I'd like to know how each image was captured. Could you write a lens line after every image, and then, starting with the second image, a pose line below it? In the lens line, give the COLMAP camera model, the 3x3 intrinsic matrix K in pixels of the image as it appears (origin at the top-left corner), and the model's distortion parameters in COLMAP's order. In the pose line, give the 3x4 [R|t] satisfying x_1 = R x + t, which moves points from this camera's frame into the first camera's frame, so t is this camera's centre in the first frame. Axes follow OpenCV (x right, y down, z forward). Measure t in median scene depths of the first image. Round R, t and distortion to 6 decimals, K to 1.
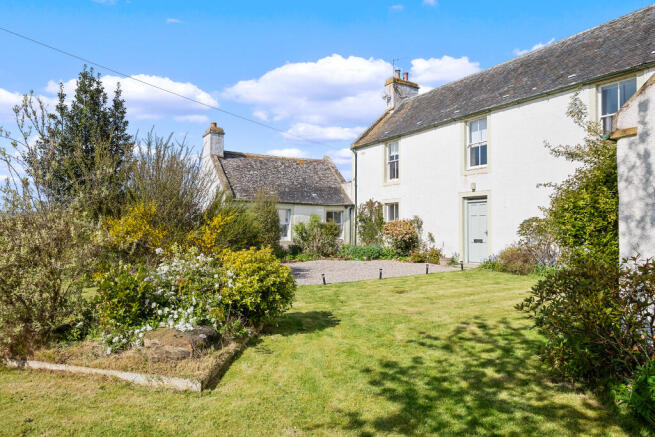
lens RADIAL K [[418.3, 0, 327.5], [0, 418.3, 220.9], [0, 0, 1]] dist [-0.001520, -0.000053]
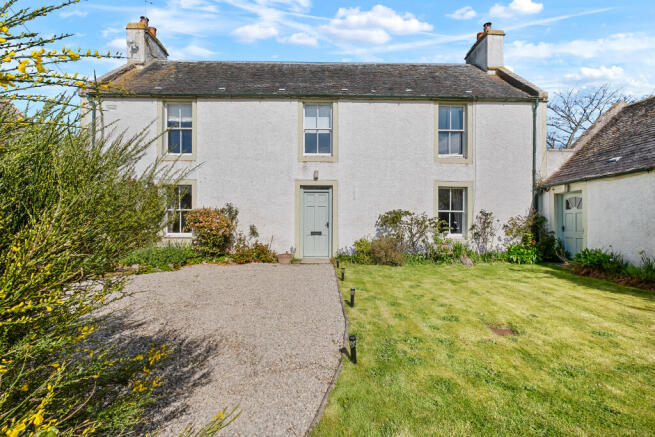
lens RADIAL K [[288.5, 0, 327.4], [0, 288.5, 219.9], [0, 0, 1]] dist [0.001299, 0.000060]
pose [[0.506190, 0.007351, 0.862391, -0.166308], [-0.015812, 0.999875, 0.000758, 0.015102], [-0.862277, -0.014020, 0.506243, 0.577768]]
